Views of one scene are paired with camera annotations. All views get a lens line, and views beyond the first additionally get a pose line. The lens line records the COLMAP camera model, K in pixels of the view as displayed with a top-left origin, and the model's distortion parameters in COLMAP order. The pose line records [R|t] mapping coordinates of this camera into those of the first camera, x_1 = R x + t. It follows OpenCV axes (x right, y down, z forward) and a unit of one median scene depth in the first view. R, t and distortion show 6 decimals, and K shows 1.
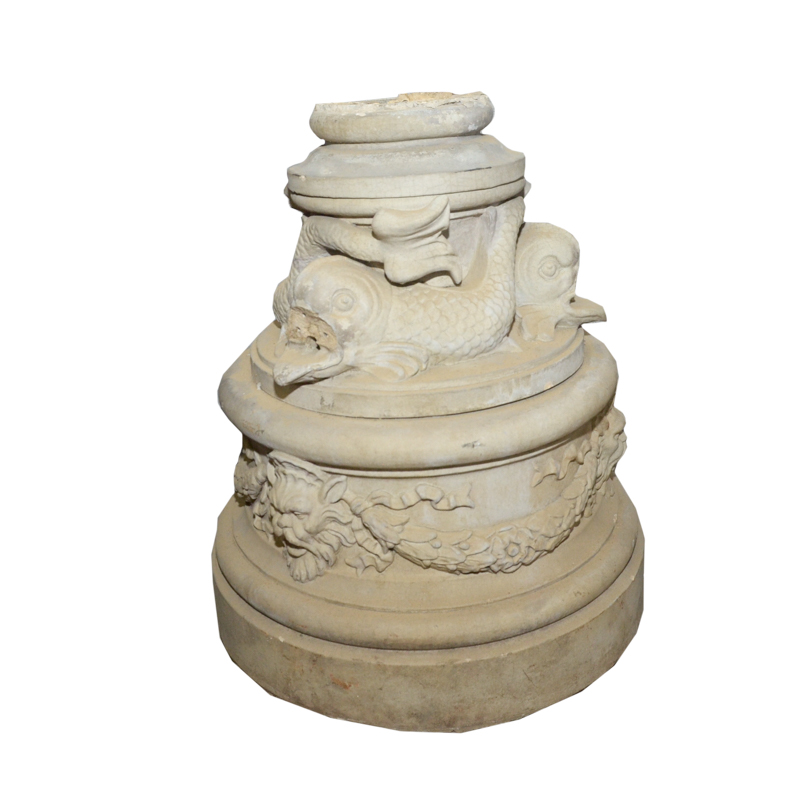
lens RADIAL K [[955.1, 0, 400.0], [0, 955.1, 400.0], [0, 0, 1]] dist [-0.093091, 0.000678]
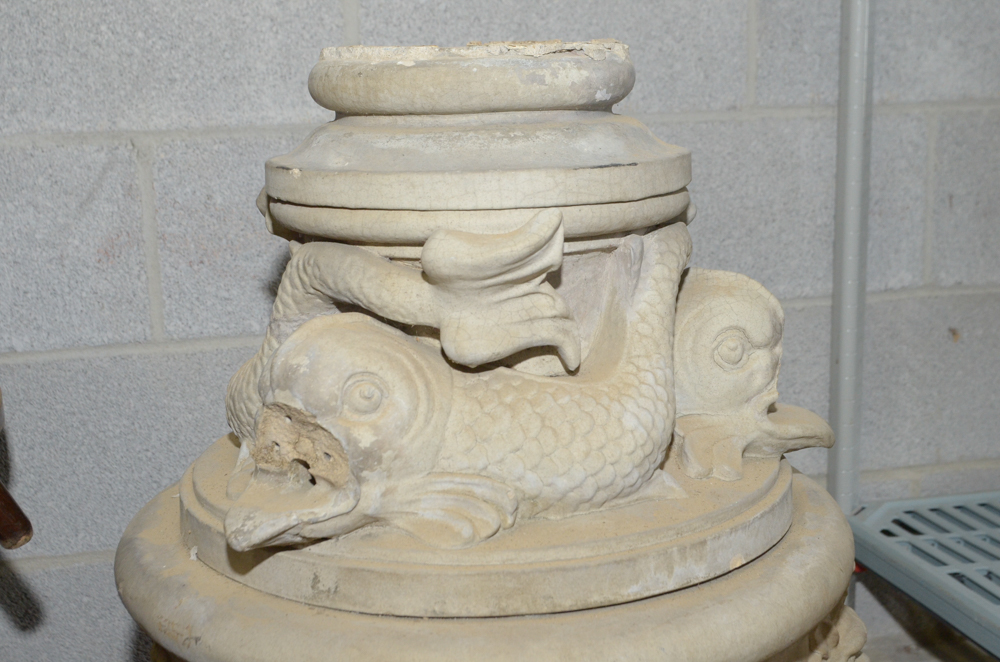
lens RADIAL K [[1470.3, 0, 500.0], [0, 1470.3, 331.0], [0, 0, 1]] dist [0.012226, 0.090117]
pose [[0.997348, 0.030511, 0.066073, -0.038042], [-0.018267, 0.983764, -0.178533, 0.007851], [-0.070447, 0.176853, 0.981713, 0.169316]]
